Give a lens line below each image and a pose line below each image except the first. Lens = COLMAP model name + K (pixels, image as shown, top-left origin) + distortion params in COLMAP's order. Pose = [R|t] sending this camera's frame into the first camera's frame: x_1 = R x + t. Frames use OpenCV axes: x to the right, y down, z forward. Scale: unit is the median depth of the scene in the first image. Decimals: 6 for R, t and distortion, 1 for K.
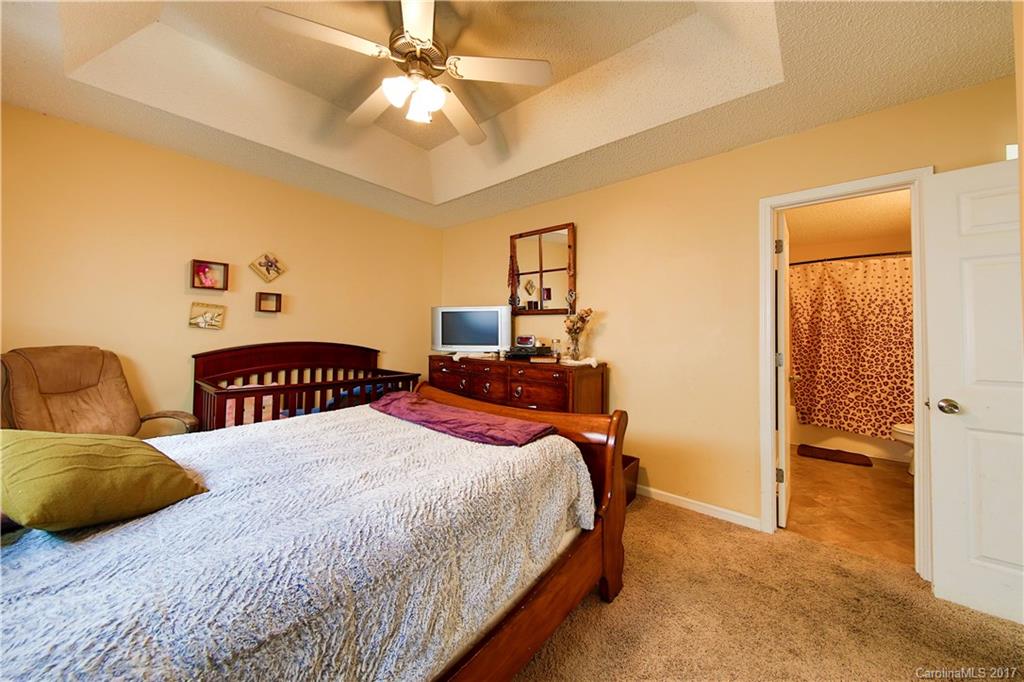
lens RADIAL K [[345.9, 0, 524.1], [0, 345.9, 337.5], [0, 0, 1]] dist [-0.001912, -0.000181]
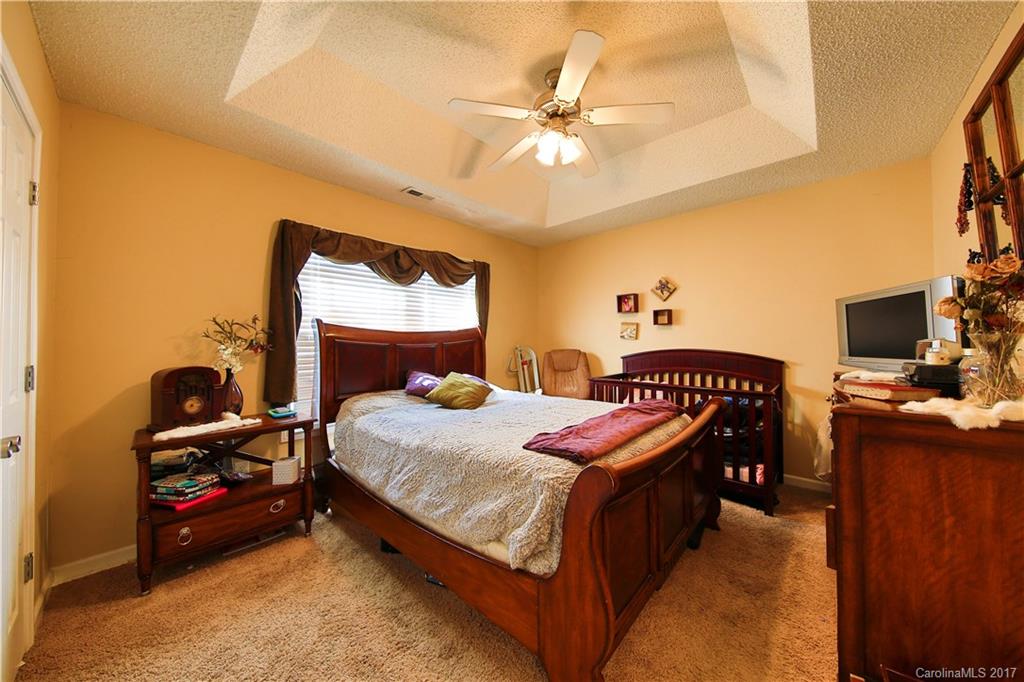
lens RADIAL K [[345.9, 0, 524.1], [0, 345.9, 337.5], [0, 0, 1]] dist [-0.001912, -0.000181]
pose [[-0.034700, -0.028261, -0.998998, 0.537629], [-0.002578, 0.999599, -0.028188, 0.009243], [0.999394, 0.001597, -0.034759, 0.546046]]
